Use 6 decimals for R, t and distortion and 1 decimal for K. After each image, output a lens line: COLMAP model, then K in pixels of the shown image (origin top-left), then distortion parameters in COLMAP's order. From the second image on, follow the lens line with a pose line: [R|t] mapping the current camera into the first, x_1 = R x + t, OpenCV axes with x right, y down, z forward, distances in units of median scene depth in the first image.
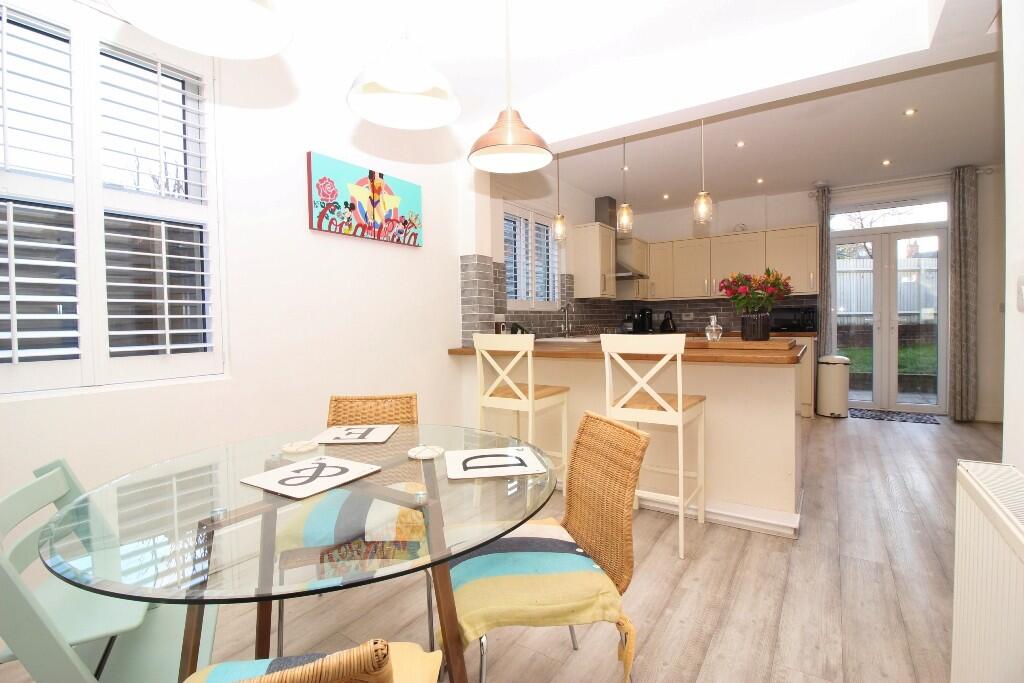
lens RADIAL K [[472.3, 0, 510.0], [0, 472.3, 336.3], [0, 0, 1]] dist [-0.003860, -0.008578]
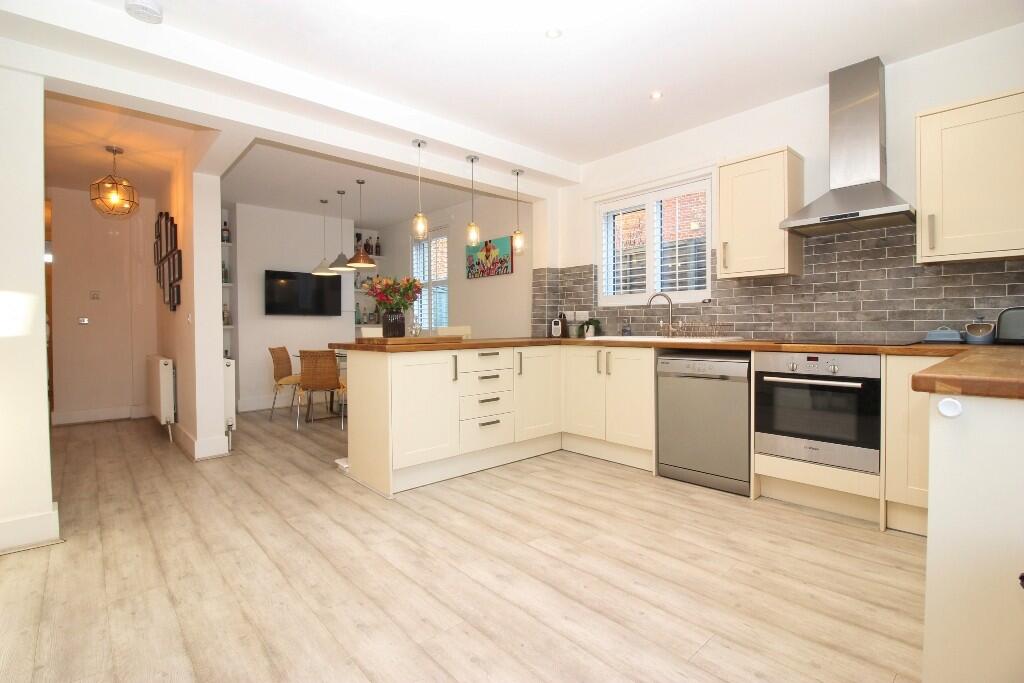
lens RADIAL K [[472.3, 0, 509.7], [0, 472.3, 335.5], [0, 0, 1]] dist [-0.003860, -0.008578]
pose [[-0.237254, 0.040462, -0.970605, 1.477662], [-0.016864, 0.998810, 0.045760, -0.049478], [0.971301, 0.027225, -0.236289, 1.453930]]
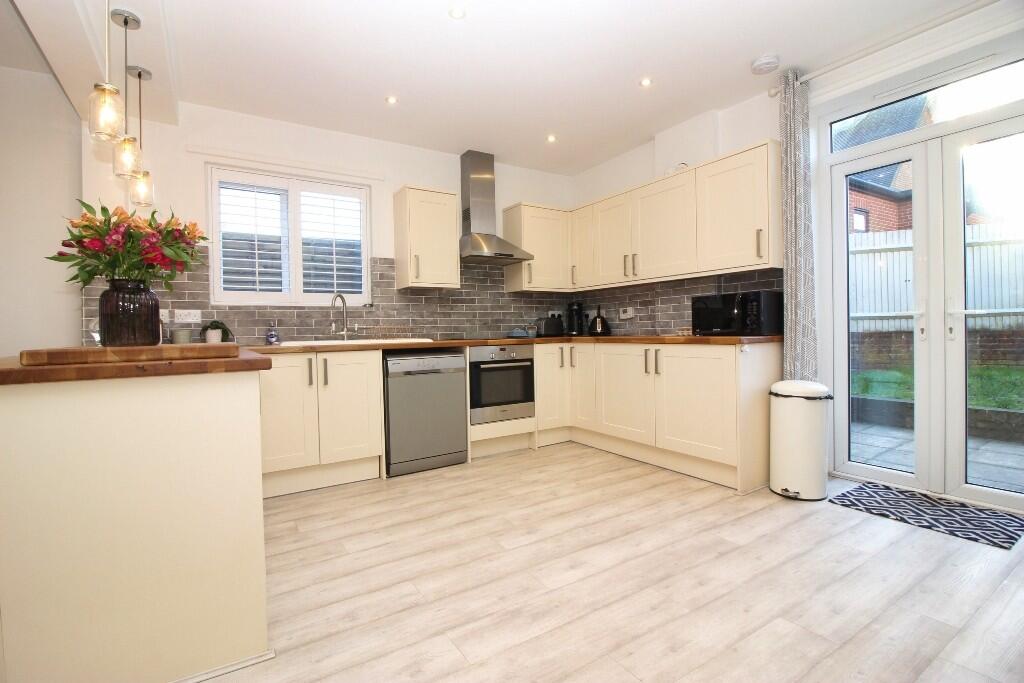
lens RADIAL K [[472.3, 0, 508.6], [0, 472.3, 337.4], [0, 0, 1]] dist [-0.003860, -0.008578]
pose [[0.915514, 0.007739, -0.402212, 1.040536], [-0.011040, 0.999922, -0.005890, -0.001975], [0.402135, 0.009832, 0.915528, 0.653131]]
